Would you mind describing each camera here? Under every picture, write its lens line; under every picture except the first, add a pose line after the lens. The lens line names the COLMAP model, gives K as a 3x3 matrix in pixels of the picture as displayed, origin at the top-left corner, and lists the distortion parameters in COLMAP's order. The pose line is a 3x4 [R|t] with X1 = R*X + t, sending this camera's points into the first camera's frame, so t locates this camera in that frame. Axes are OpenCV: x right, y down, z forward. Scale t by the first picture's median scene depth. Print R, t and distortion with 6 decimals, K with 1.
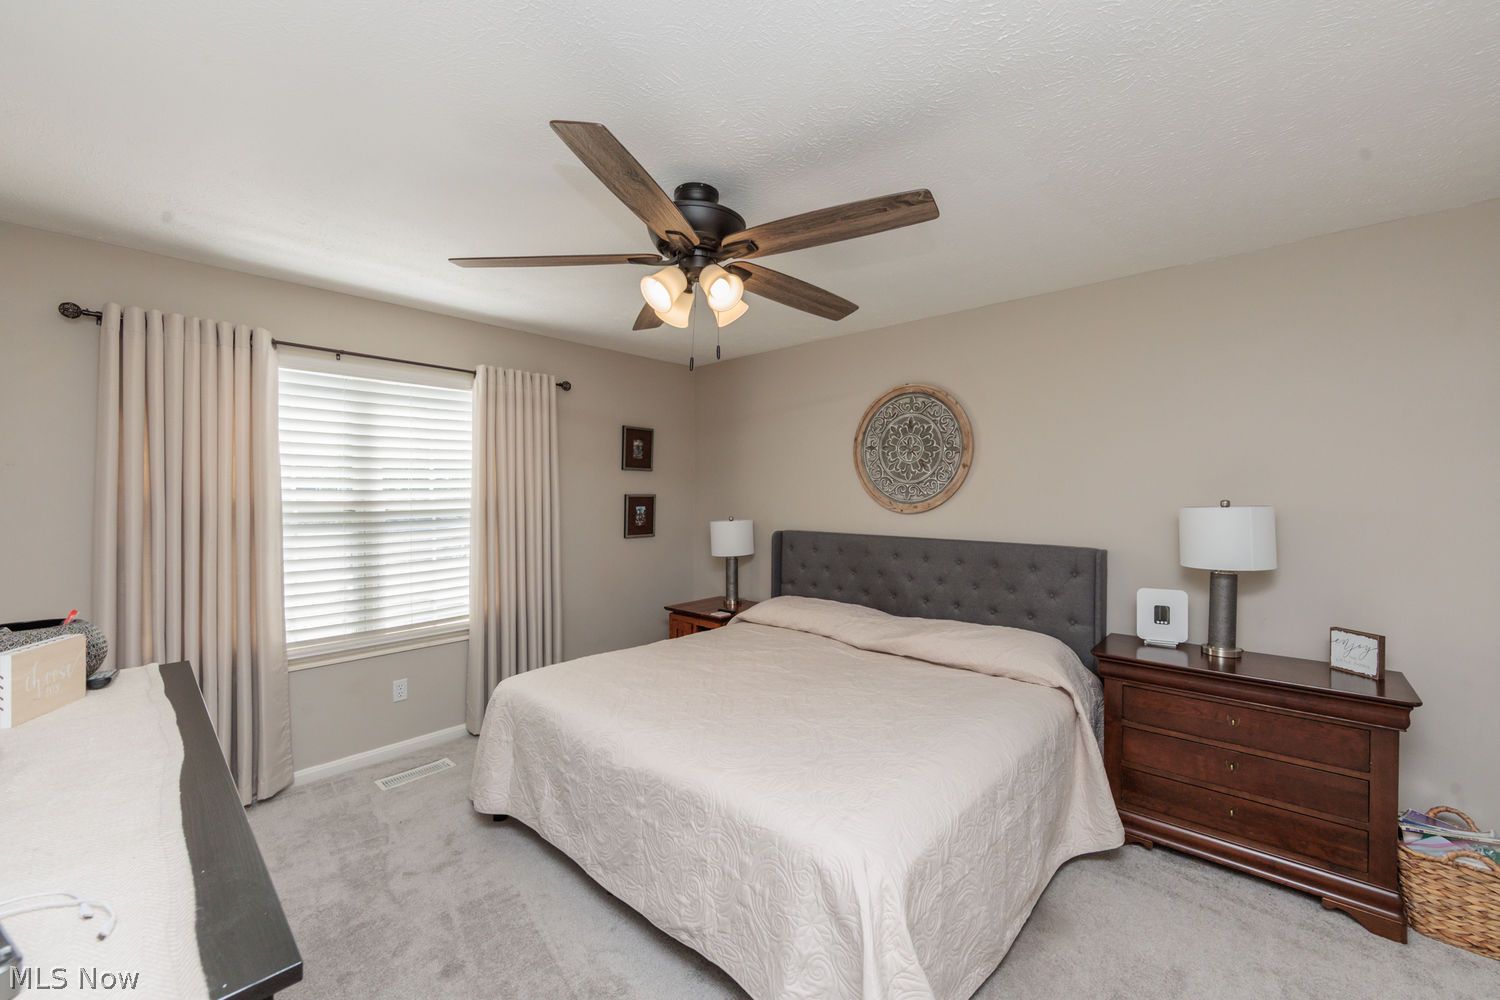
lens RADIAL K [[588.4, 0, 747.1], [0, 588.4, 498.8], [0, 0, 1]] dist [-0.001546, -0.000030]
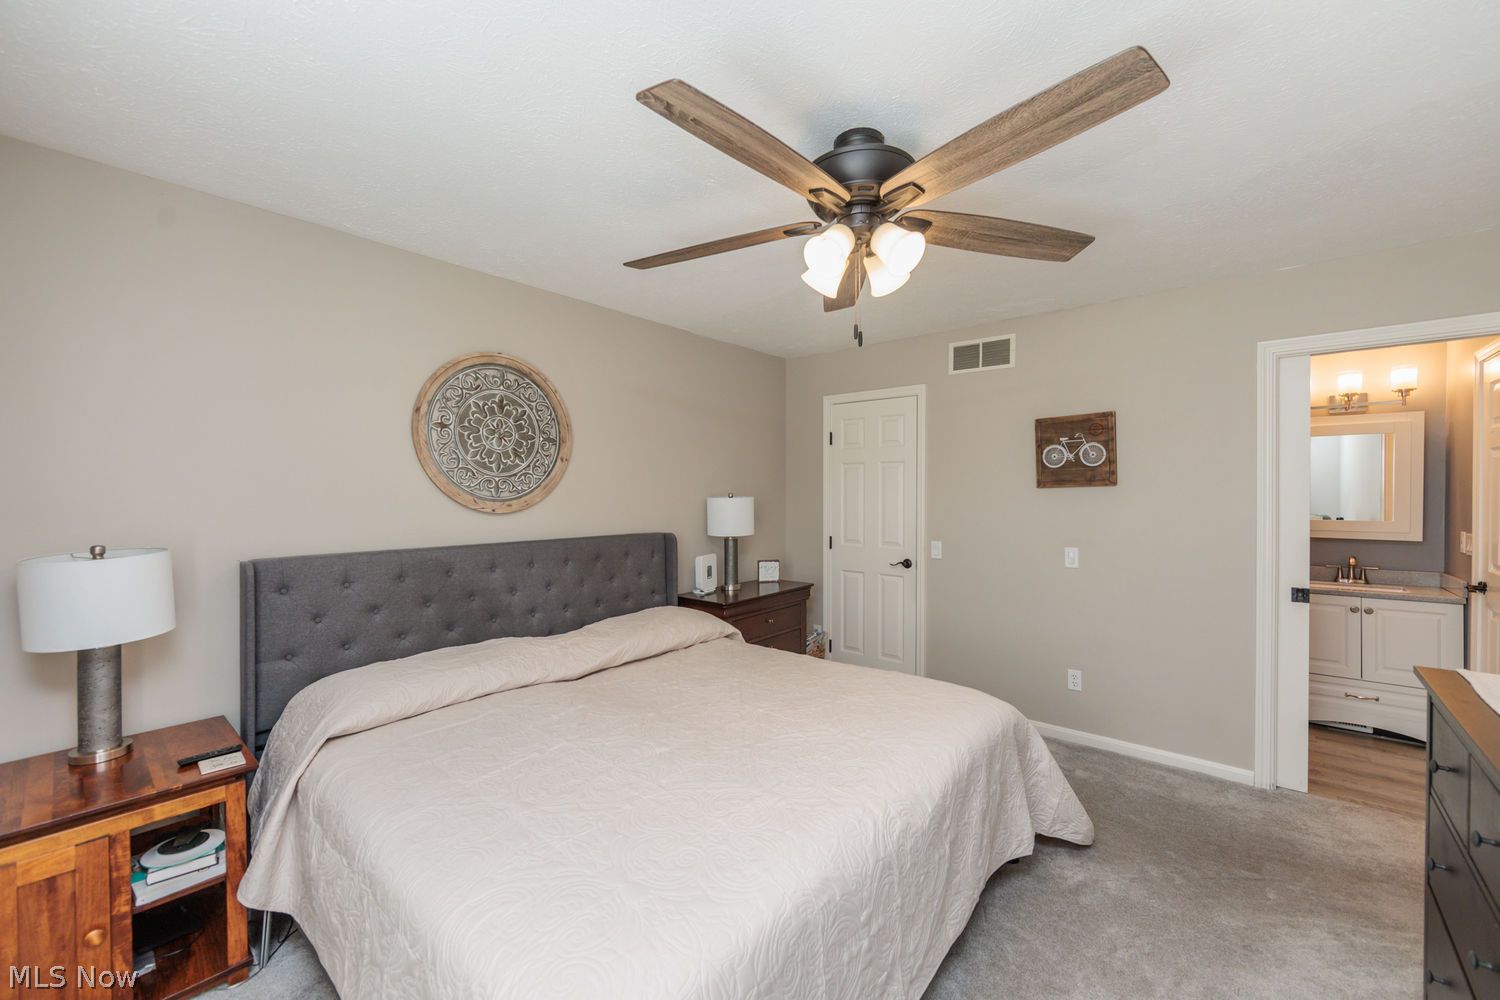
lens RADIAL K [[588.4, 0, 747.1], [0, 588.4, 498.8], [0, 0, 1]] dist [-0.001546, -0.000030]
pose [[-0.034122, -0.013105, 0.999332, -0.550377], [0.012551, 0.999830, 0.013540, -0.002251], [-0.999339, 0.013005, -0.033952, 0.694569]]
